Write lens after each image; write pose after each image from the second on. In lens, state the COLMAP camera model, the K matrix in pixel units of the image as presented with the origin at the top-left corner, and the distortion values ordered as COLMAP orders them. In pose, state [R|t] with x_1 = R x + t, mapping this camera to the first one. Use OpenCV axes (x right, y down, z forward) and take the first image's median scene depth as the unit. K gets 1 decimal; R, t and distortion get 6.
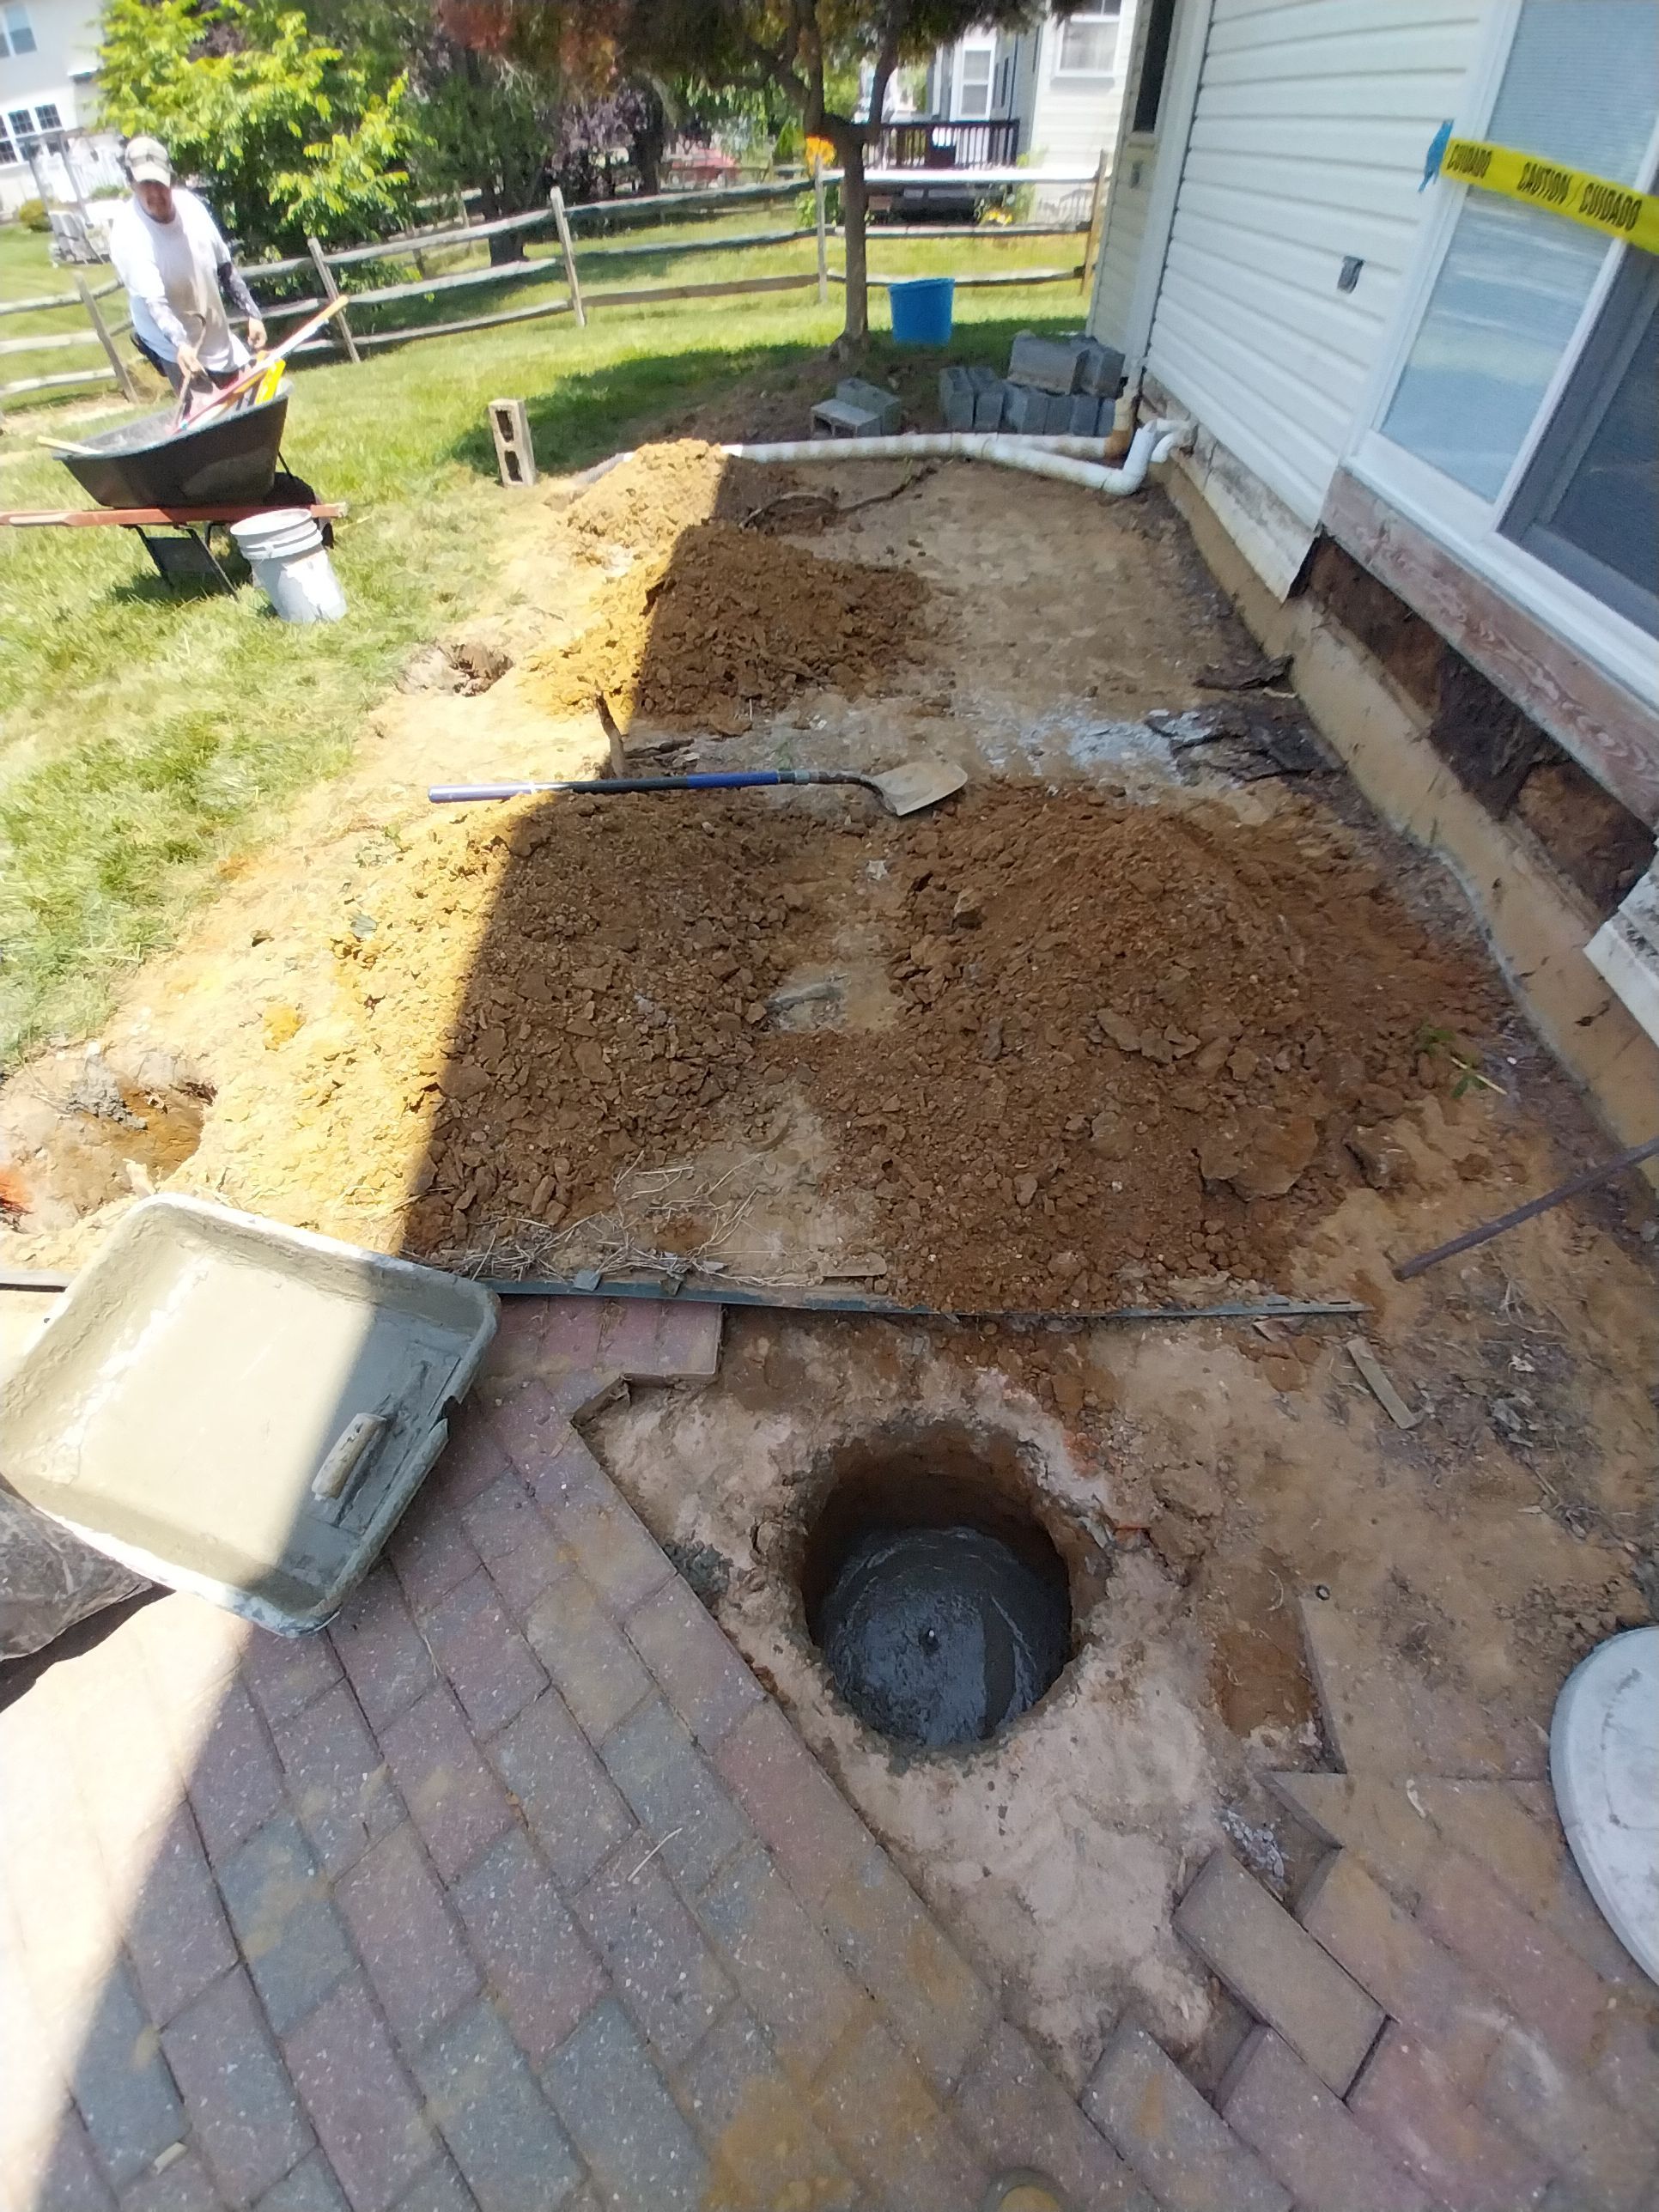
lens RADIAL K [[891.8, 0, 819.5], [0, 891.8, 1096.1], [0, 0, 1]] dist [0.000311, -0.010749]
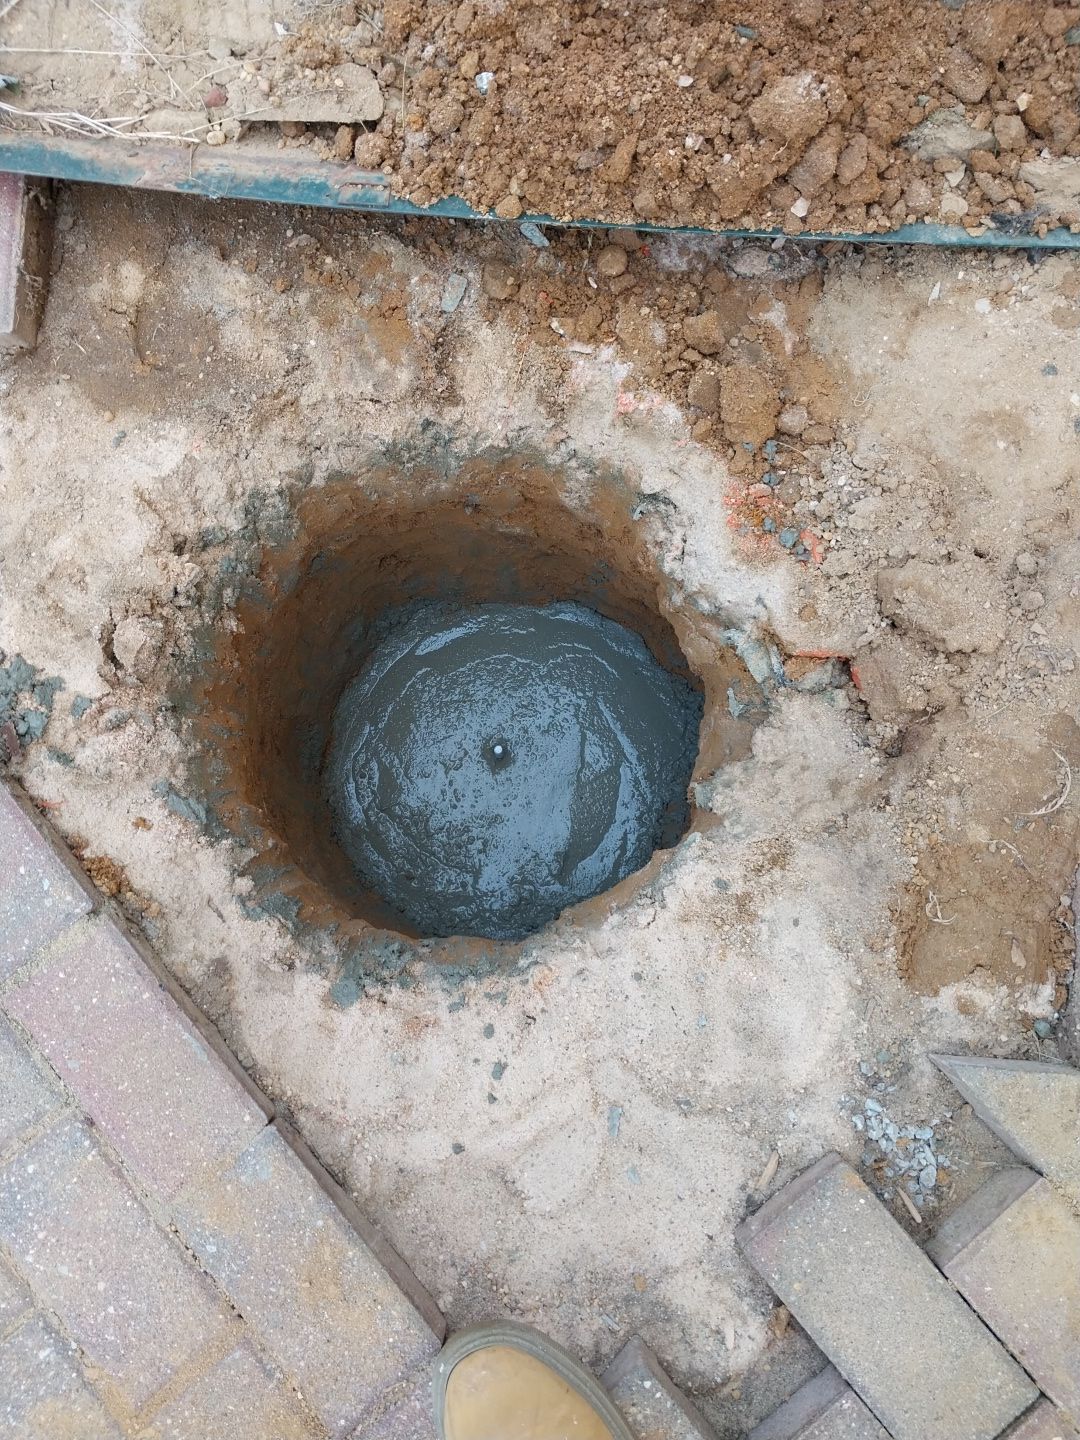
lens RADIAL K [[1102.9, 0, 501.9], [0, 1102.9, 713.0], [0, 0, 1]] dist [0.045718, -0.066259]
pose [[0.998515, 0.050605, -0.020182, 0.164339], [-0.029660, 0.815665, 0.577764, 0.123331], [0.045699, -0.576307, 0.815955, 0.399672]]
